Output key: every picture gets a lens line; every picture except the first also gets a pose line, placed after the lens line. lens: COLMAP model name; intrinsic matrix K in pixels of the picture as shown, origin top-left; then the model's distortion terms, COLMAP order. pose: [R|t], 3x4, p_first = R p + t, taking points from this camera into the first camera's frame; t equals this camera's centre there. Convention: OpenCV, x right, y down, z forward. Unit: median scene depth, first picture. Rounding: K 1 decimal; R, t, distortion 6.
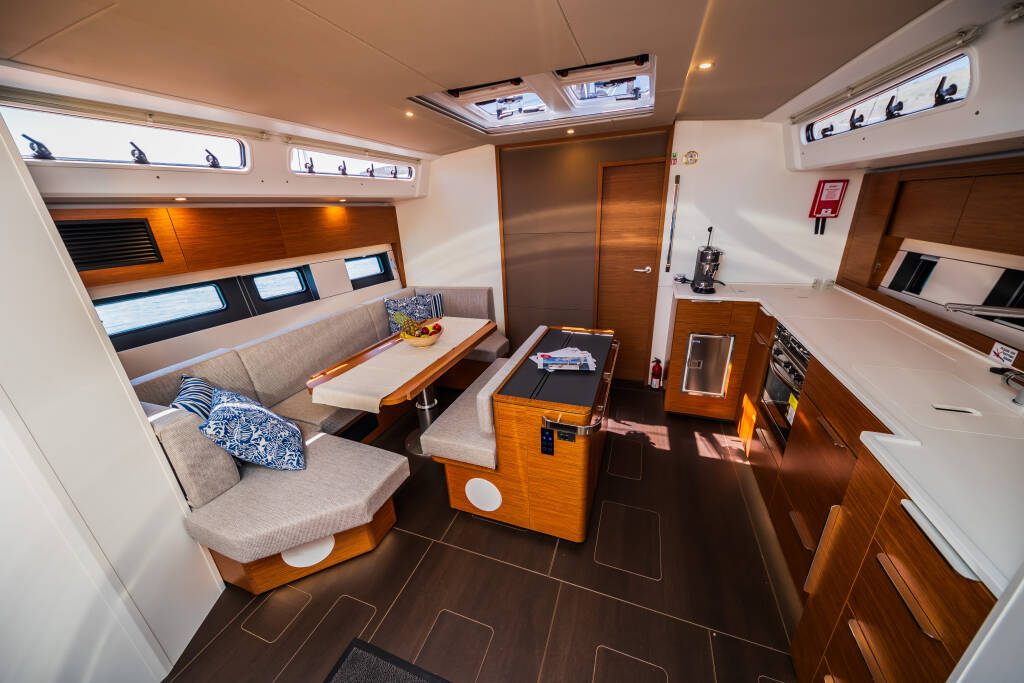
lens RADIAL K [[350.6, 0, 513.4], [0, 350.6, 338.8], [0, 0, 1]] dist [0.008741, -0.000059]
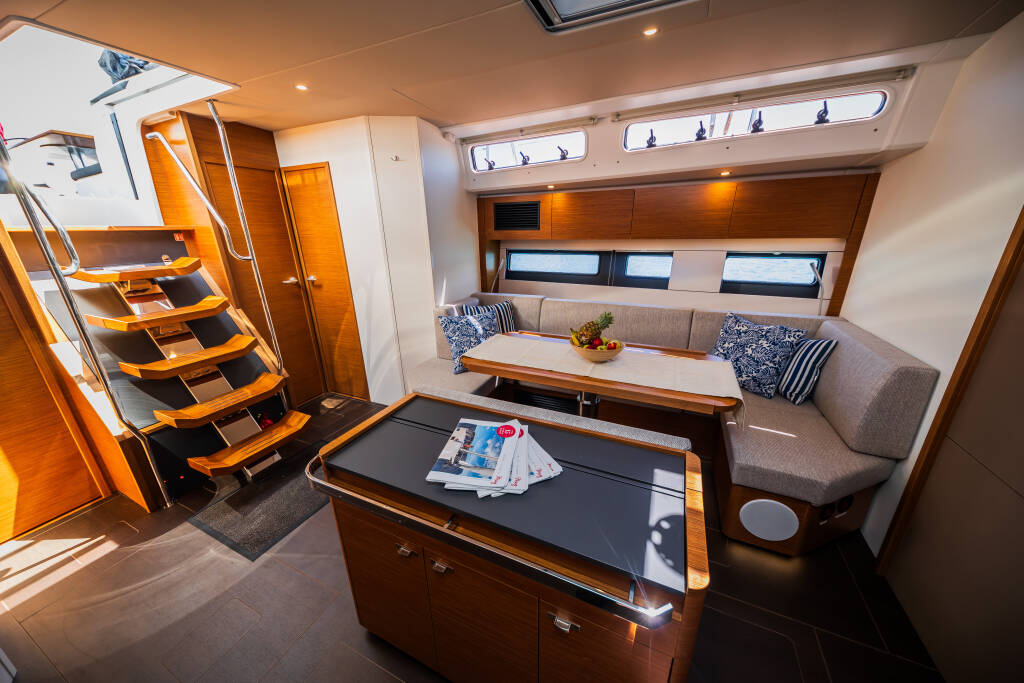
lens RADIAL K [[346.8, 0, 509.1], [0, 346.8, 346.1], [0, 0, 1]] dist [0.000744, -0.000132]
pose [[-0.087490, 0.363875, -0.927330, 0.462497], [-0.321837, 0.870653, 0.372000, -0.230314], [0.942744, 0.330995, 0.040935, 0.761606]]
